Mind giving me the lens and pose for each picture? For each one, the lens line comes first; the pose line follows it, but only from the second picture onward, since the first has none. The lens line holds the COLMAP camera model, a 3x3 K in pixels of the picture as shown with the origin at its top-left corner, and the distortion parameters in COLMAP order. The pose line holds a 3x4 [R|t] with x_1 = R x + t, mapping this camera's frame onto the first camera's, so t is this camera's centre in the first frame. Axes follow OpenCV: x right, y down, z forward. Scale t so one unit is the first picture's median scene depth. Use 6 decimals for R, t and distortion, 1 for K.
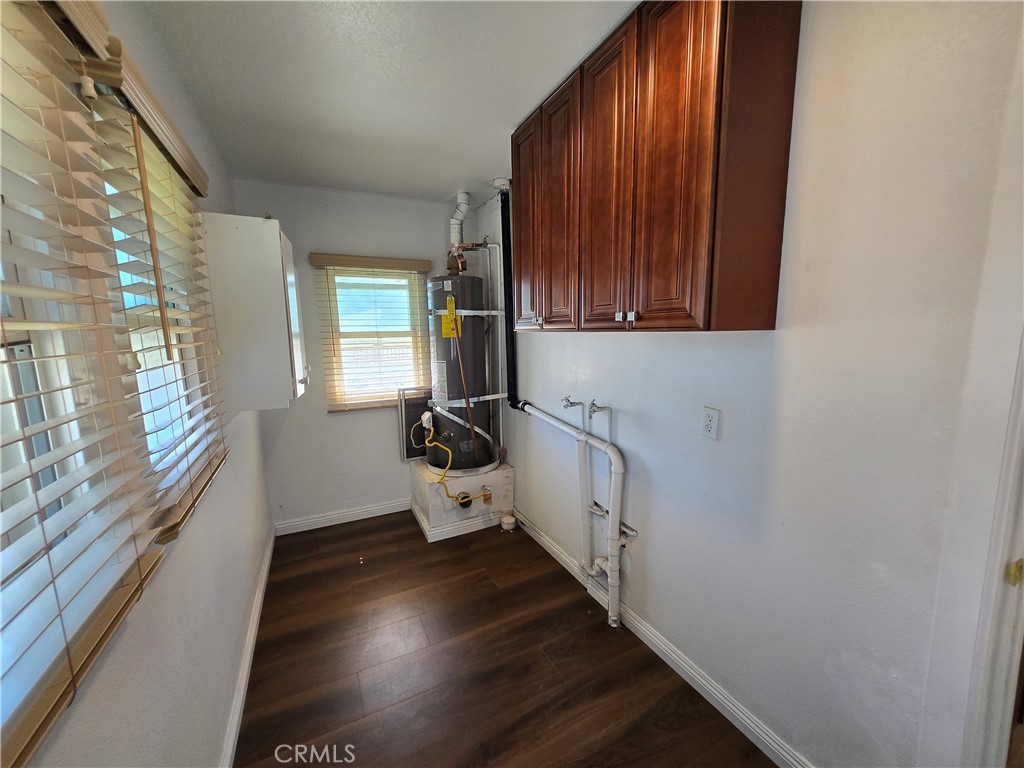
lens RADIAL K [[399.2, 0, 512.9], [0, 399.2, 386.9], [0, 0, 1]] dist [0.000475, -0.000106]
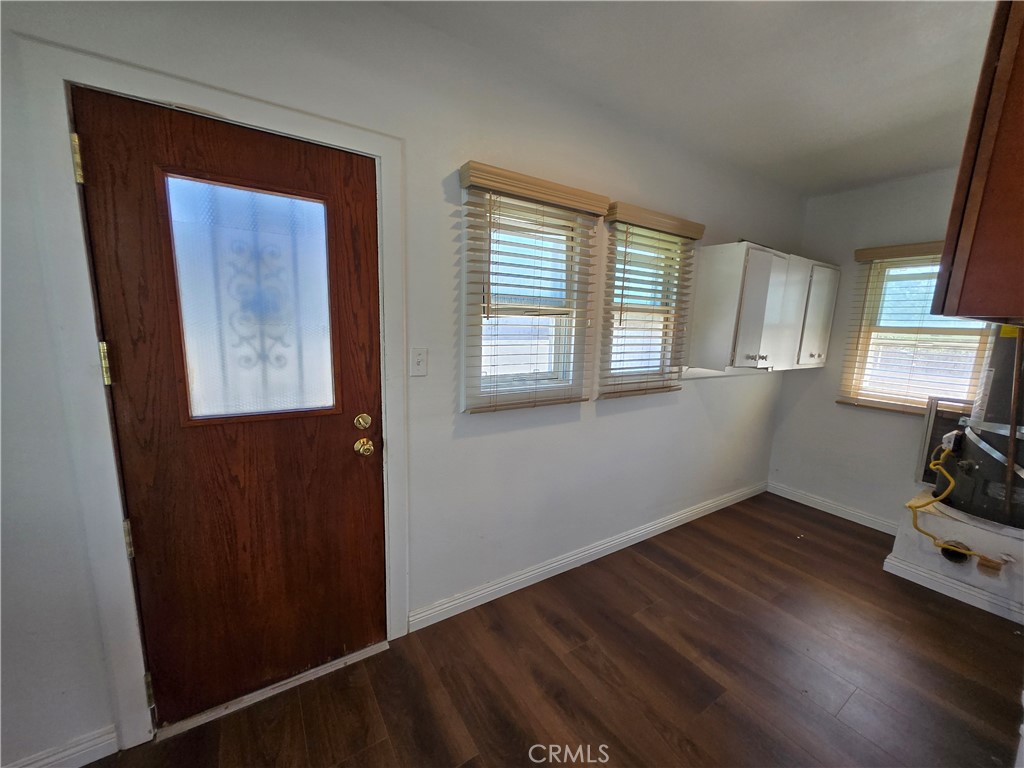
lens RADIAL K [[399.2, 0, 516.8], [0, 399.2, 383.3], [0, 0, 1]] dist [0.000475, -0.000106]
pose [[0.110653, 0.168169, -0.979528, 0.460127], [-0.176392, 0.973256, 0.147166, 0.008699], [0.978081, 0.156497, 0.137357, 0.035692]]
